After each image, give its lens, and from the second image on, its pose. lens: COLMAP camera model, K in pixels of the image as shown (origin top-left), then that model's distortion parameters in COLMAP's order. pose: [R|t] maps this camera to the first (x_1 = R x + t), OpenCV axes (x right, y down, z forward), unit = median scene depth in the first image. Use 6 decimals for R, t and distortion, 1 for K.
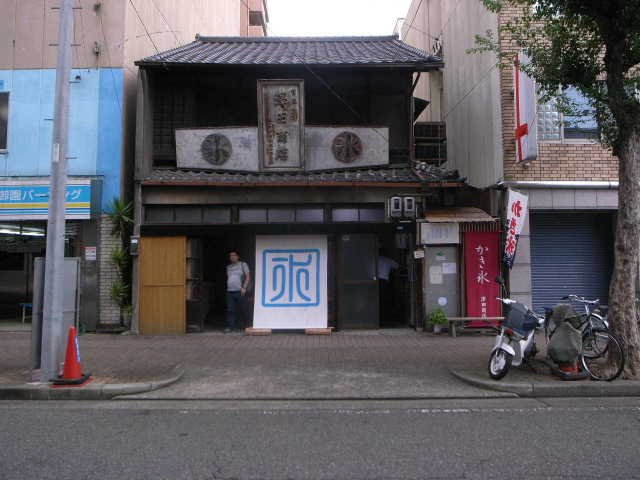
lens RADIAL K [[484.2, 0, 320.0], [0, 484.2, 240.0], [0, 0, 1]] dist [-0.017954, -0.000067]
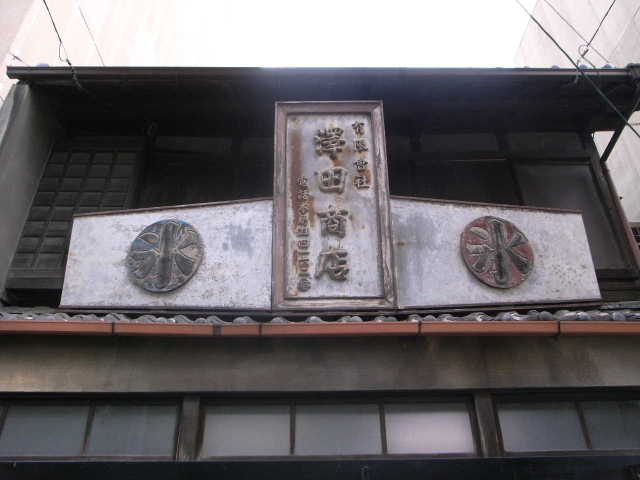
lens RADIAL K [[484.2, 0, 320.0], [0, 484.2, 240.0], [0, 0, 1]] dist [-0.017954, -0.000067]
pose [[0.998954, -0.028769, -0.035534, -0.075205], [0.006533, 0.859054, -0.511843, 0.000070], [0.045251, 0.511075, 0.858344, 0.665648]]
